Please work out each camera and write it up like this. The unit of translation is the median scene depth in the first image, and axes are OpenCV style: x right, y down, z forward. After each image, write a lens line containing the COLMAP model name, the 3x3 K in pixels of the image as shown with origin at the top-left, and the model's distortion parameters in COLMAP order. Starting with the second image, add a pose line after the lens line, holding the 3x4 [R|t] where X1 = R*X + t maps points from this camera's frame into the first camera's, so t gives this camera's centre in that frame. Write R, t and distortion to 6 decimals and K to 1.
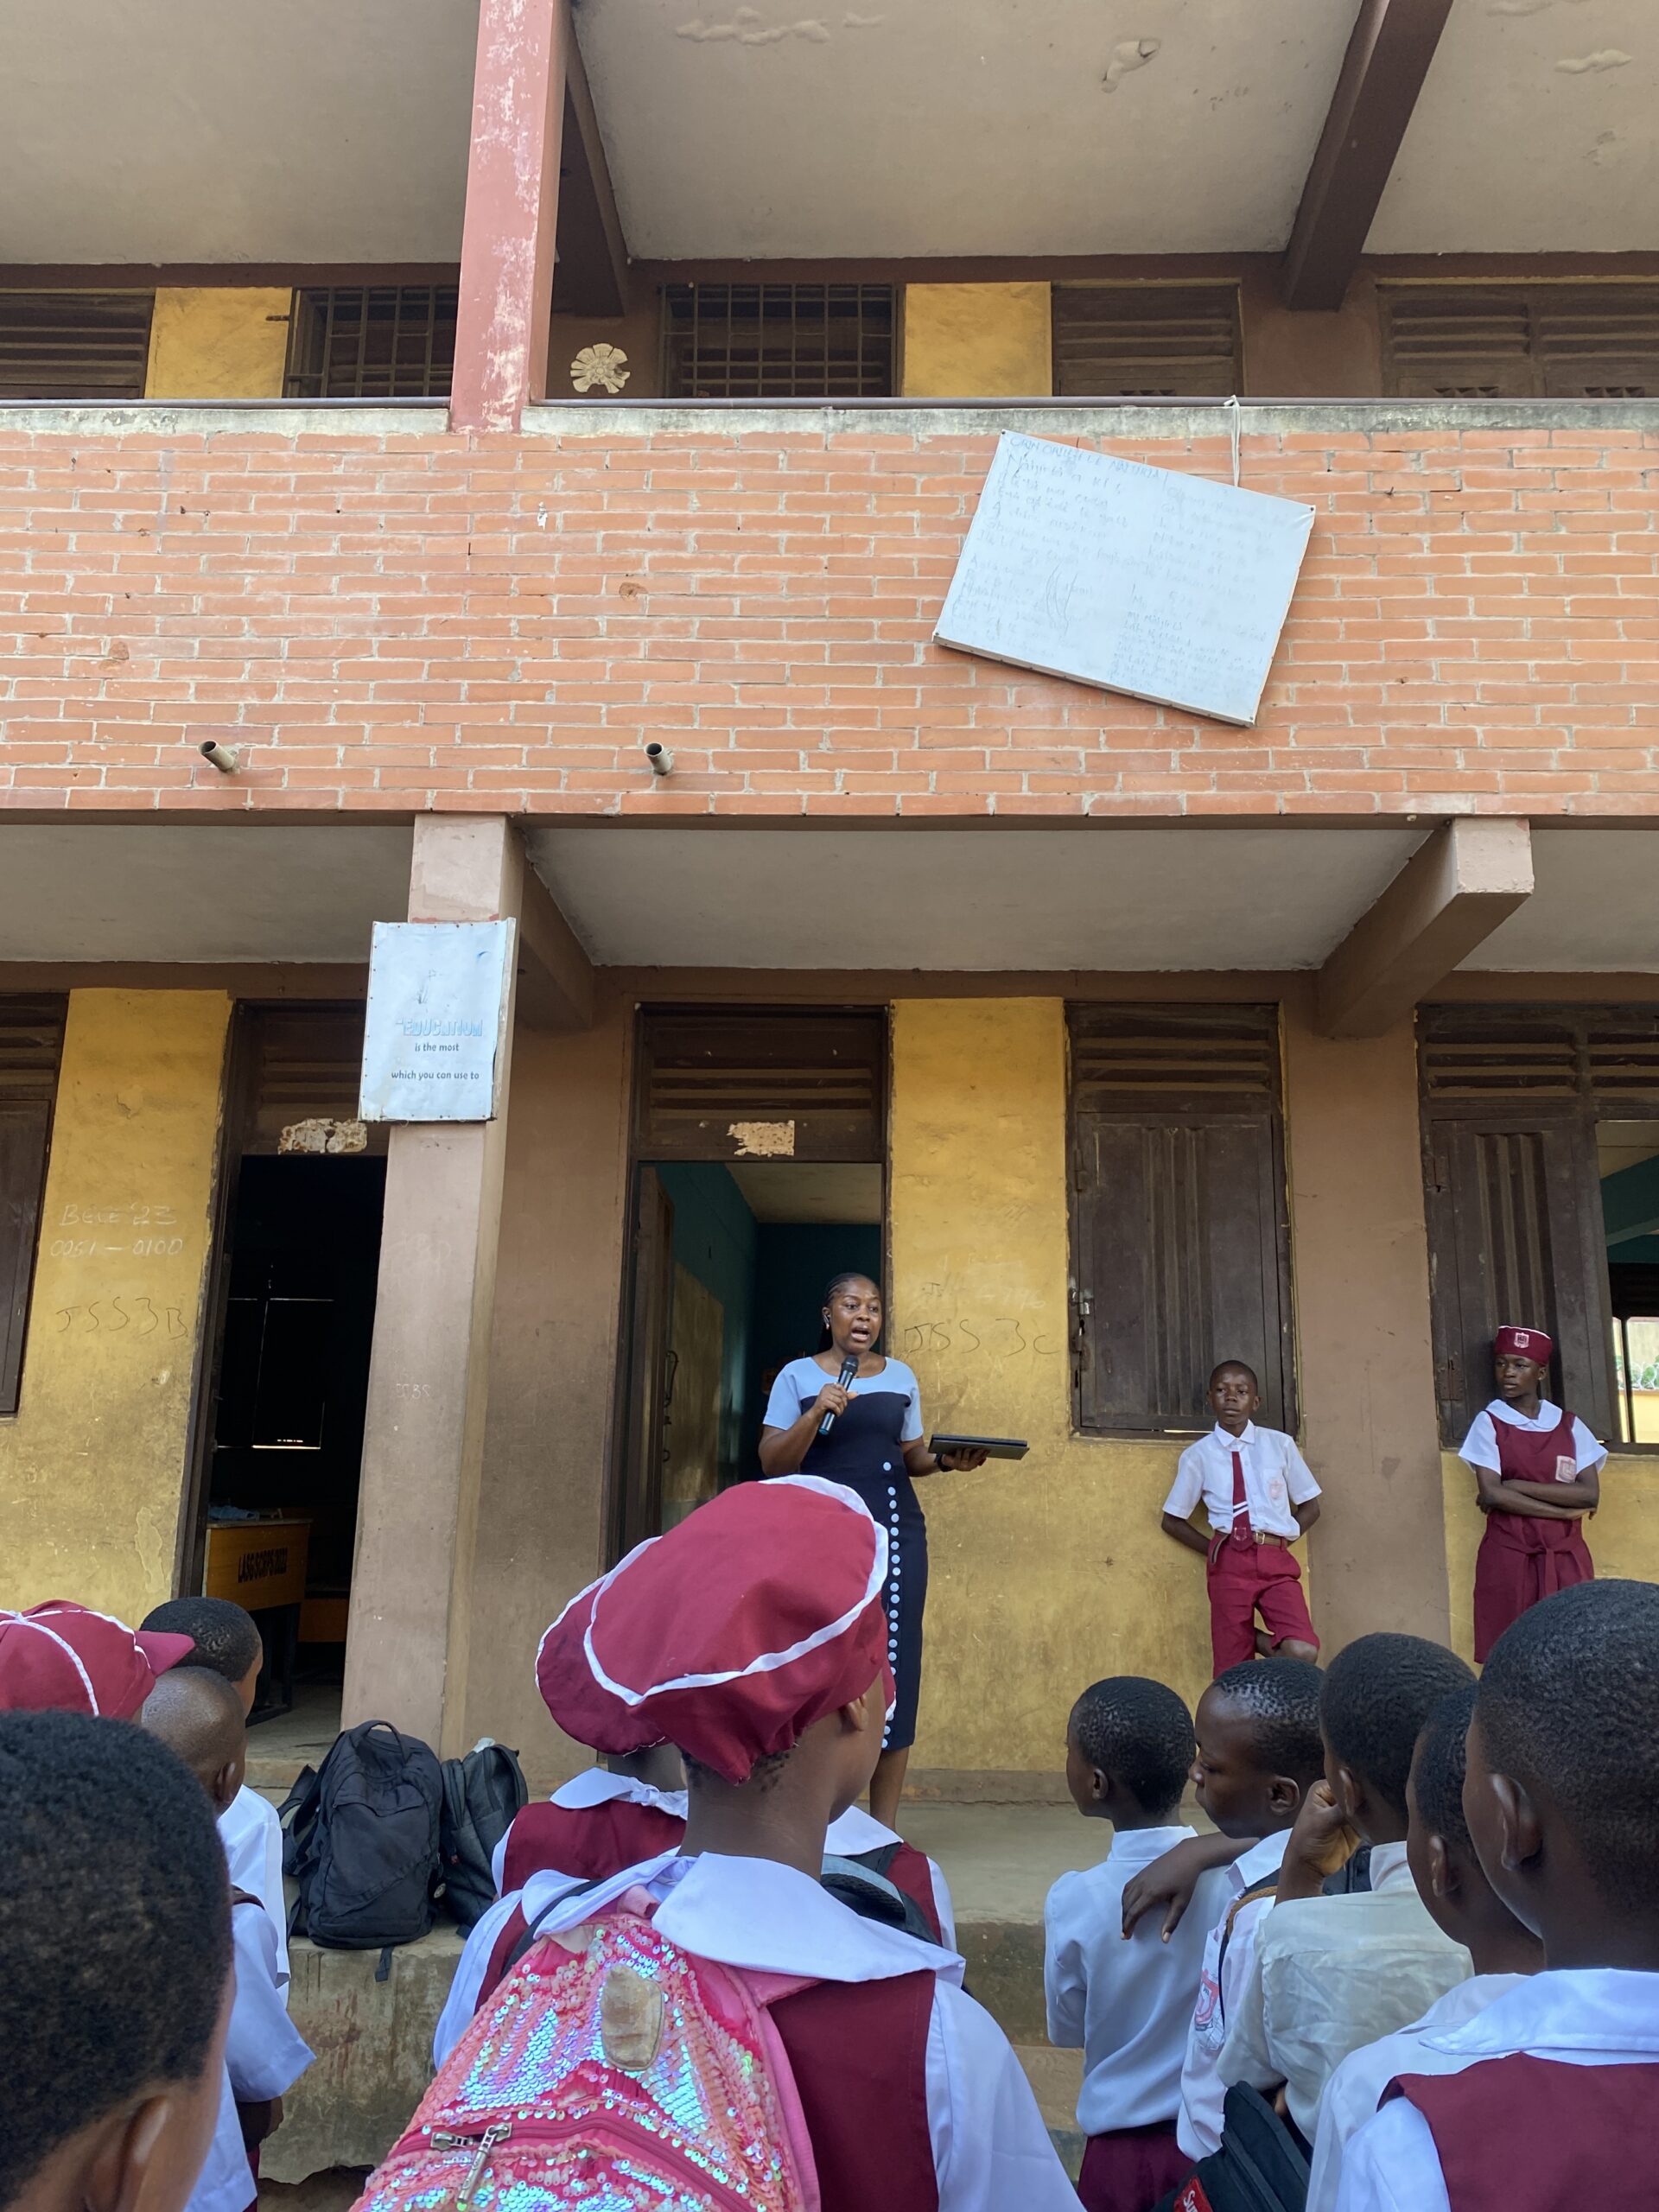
lens RADIAL K [[1686.2, 0, 846.1], [0, 1686.2, 1104.8], [0, 0, 1]] dist [0.043094, -0.084638]
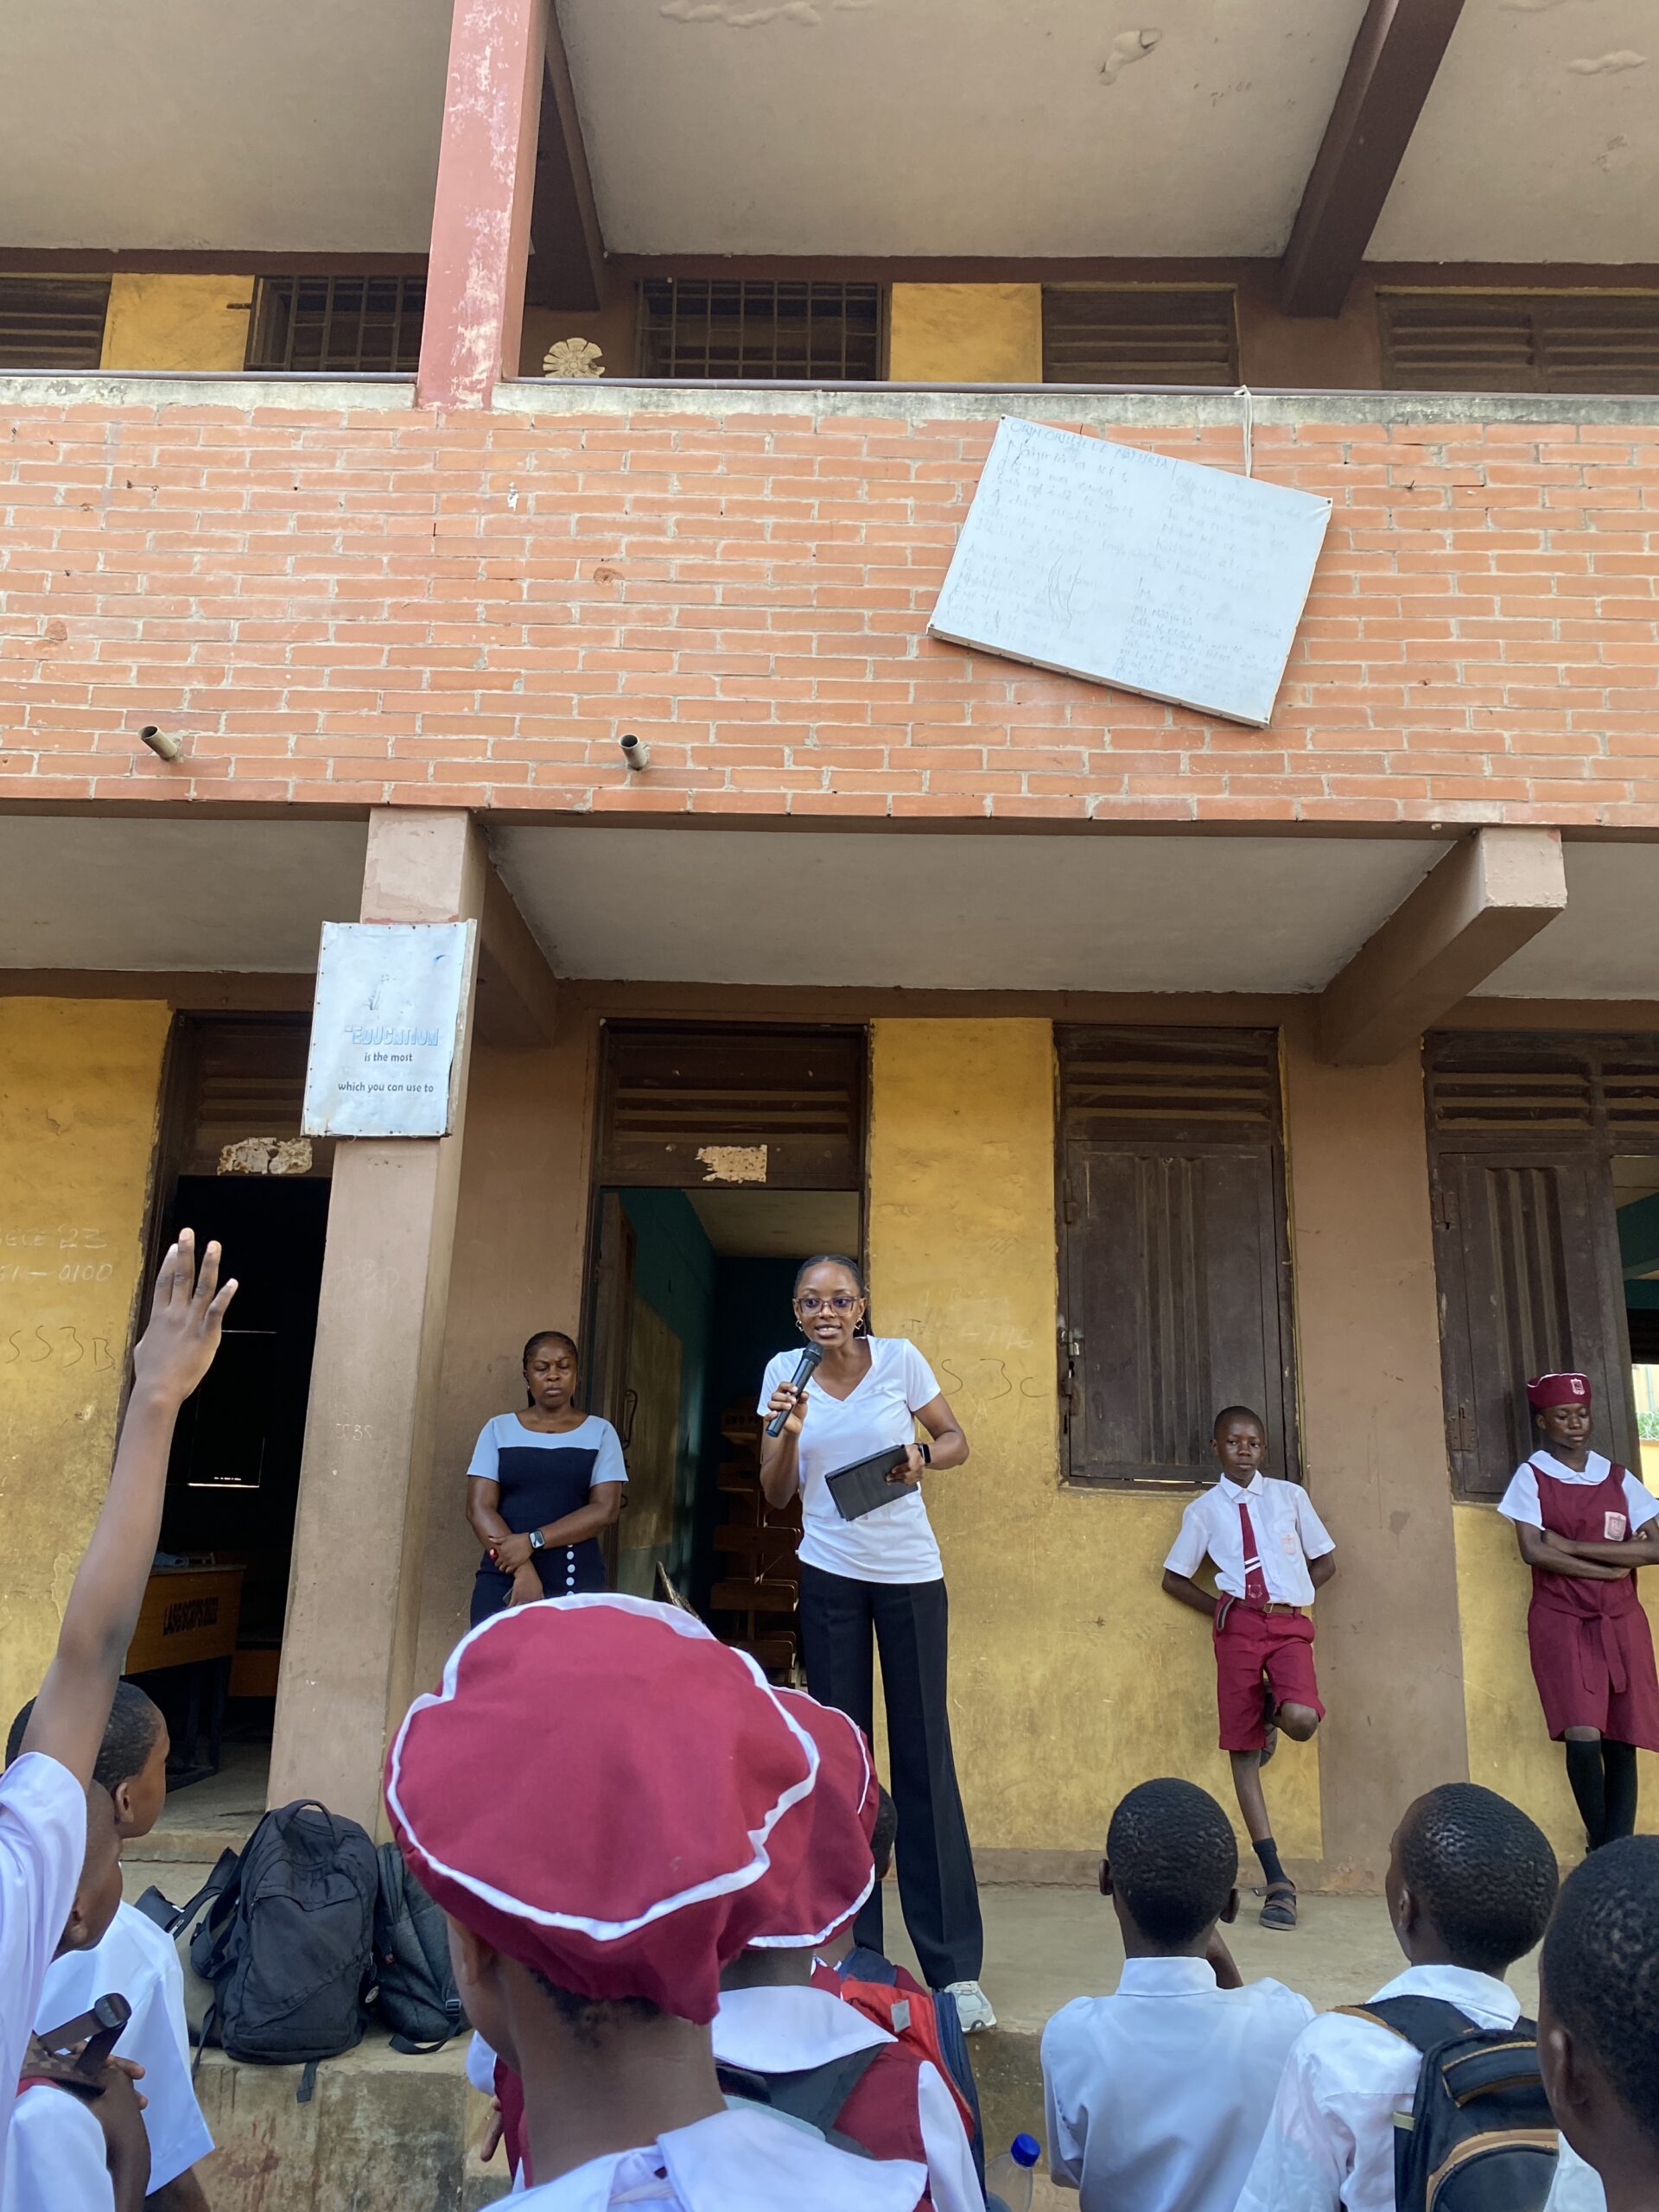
lens RADIAL K [[1686.2, 0, 823.6], [0, 1686.2, 1083.8], [0, 0, 1]] dist [0.043094, -0.084638]
pose [[0.999831, 0.012414, 0.013585, -0.015519], [-0.011932, 0.999314, -0.035049, 0.009395], [-0.014011, 0.034881, 0.999293, 0.068363]]
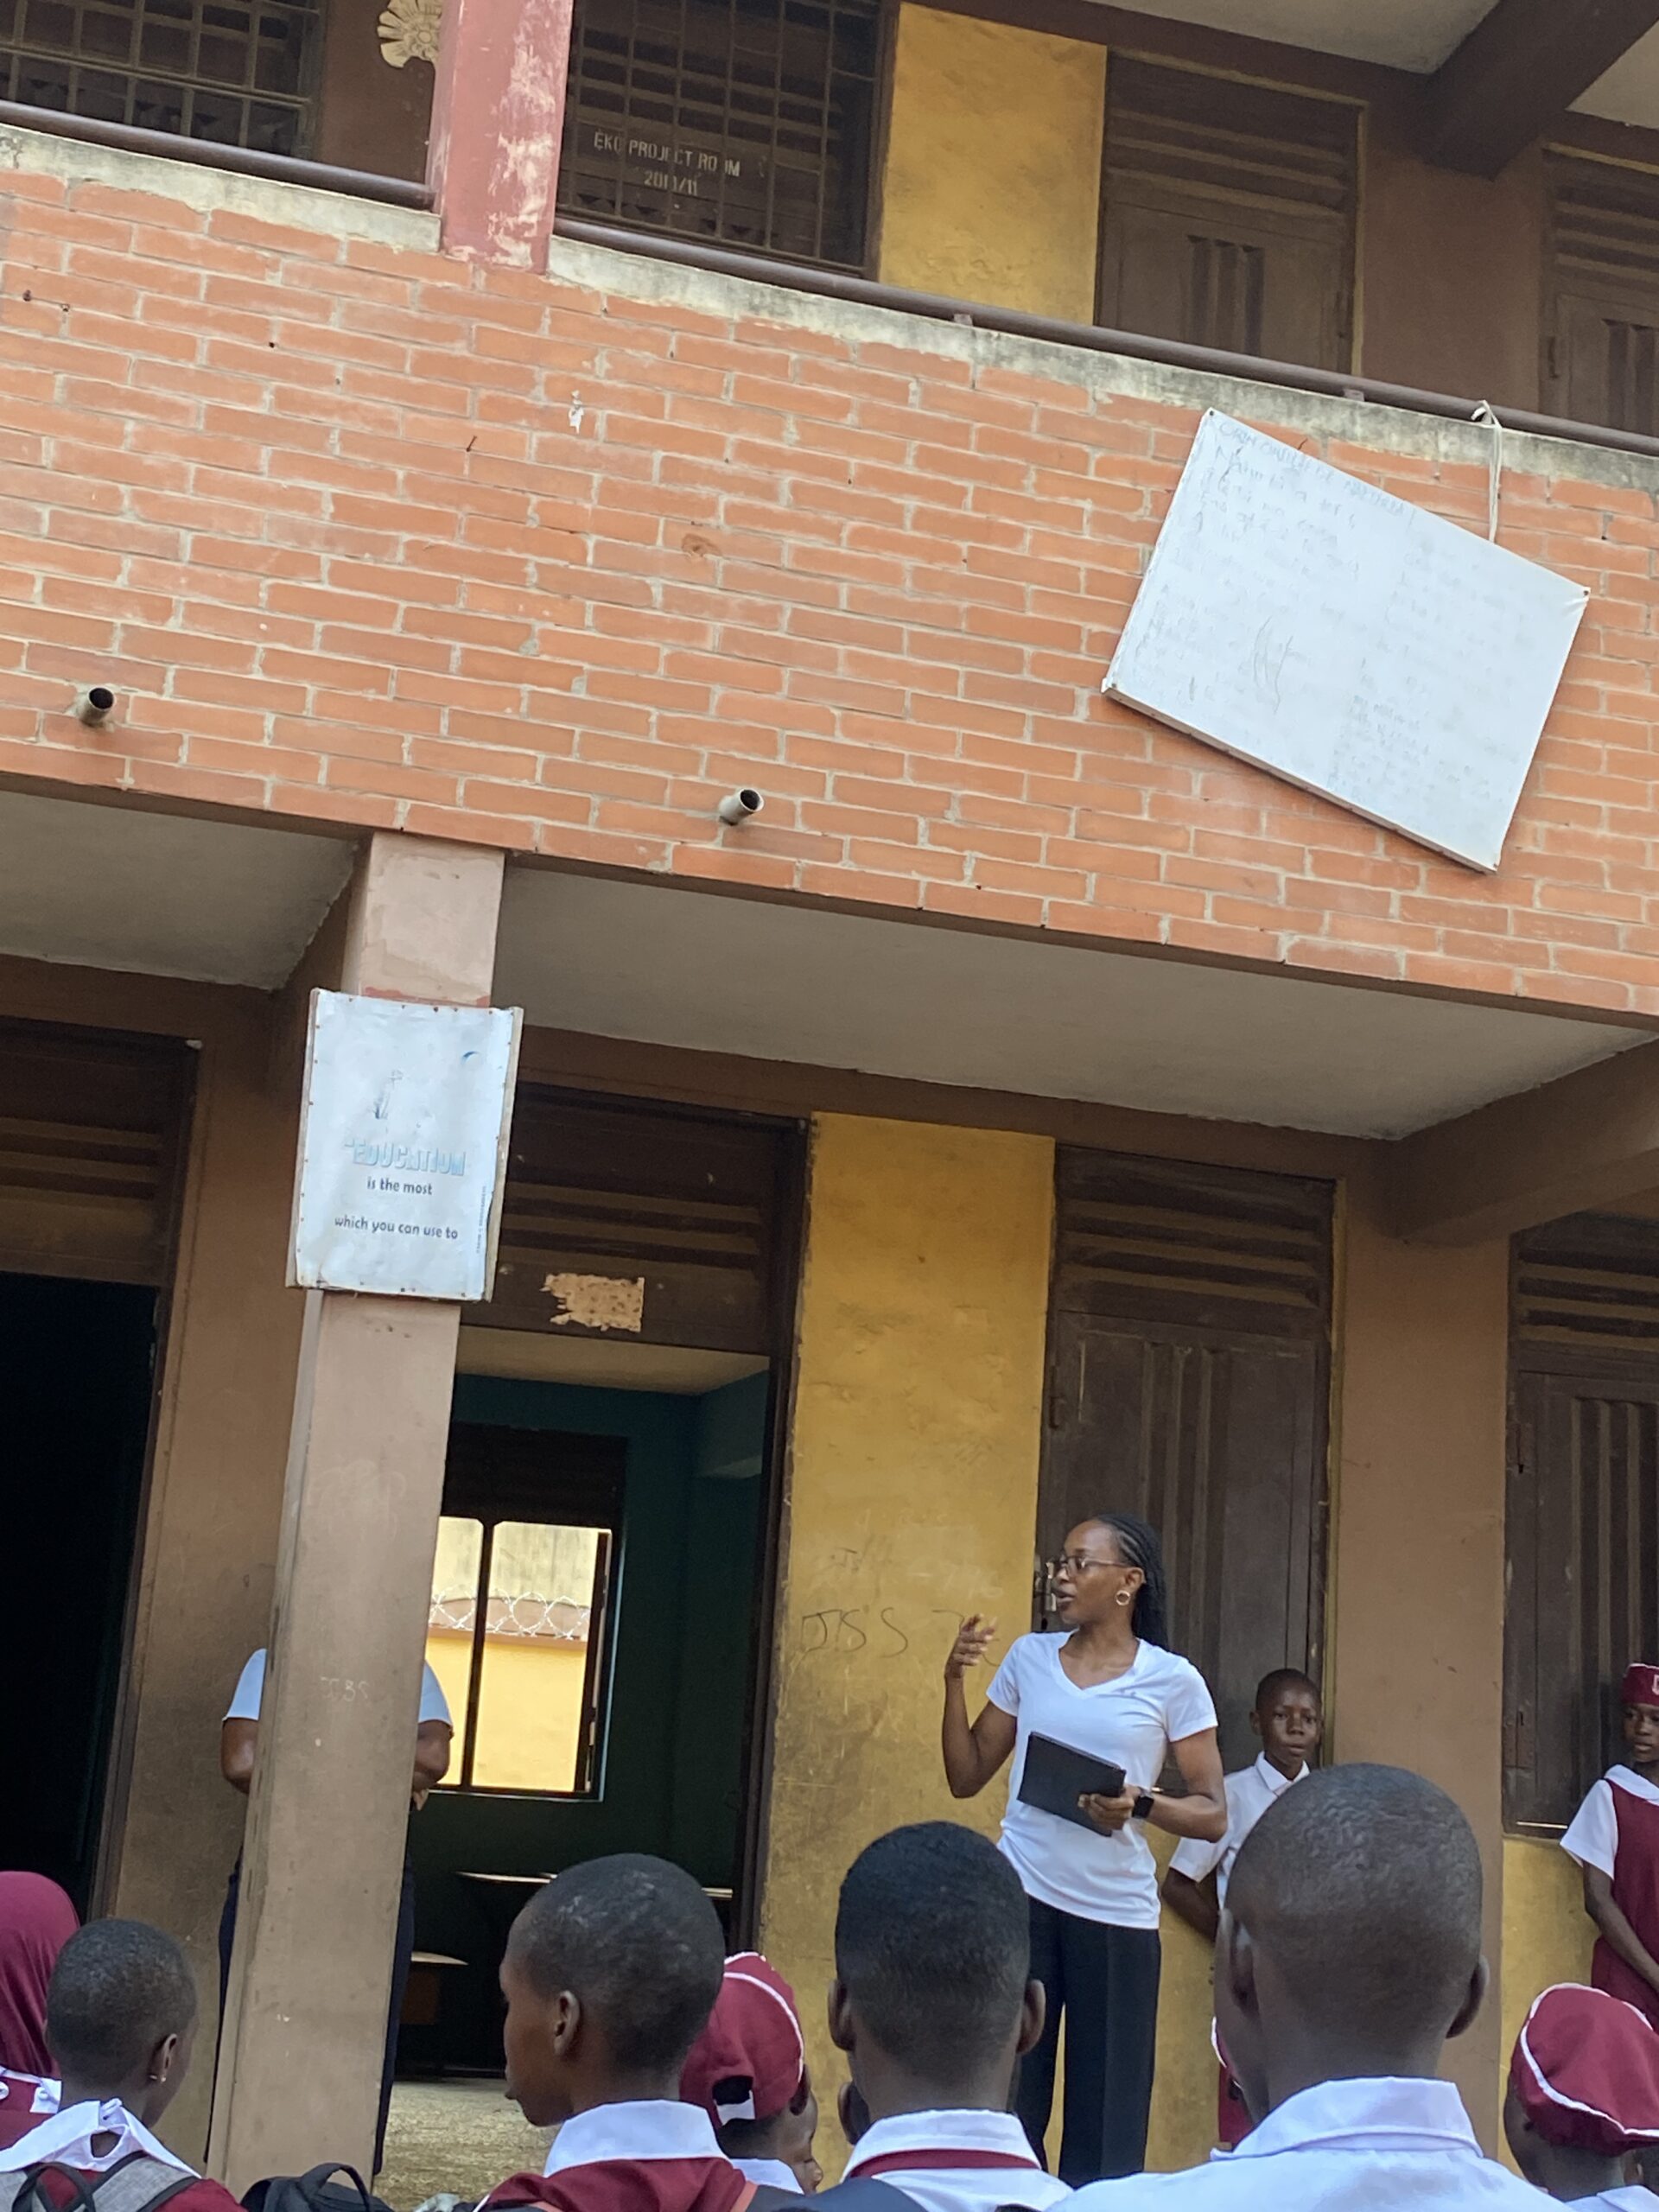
lens RADIAL K [[3378.2, 0, 846.3], [0, 3378.2, 1047.7], [0, 0, 1]] dist [0.108325, 0.000000]
pose [[0.945095, 0.119304, 0.304239, -0.462964], [-0.118081, 0.992749, -0.022487, -0.074969], [-0.304716, -0.014672, 0.952330, -0.340173]]
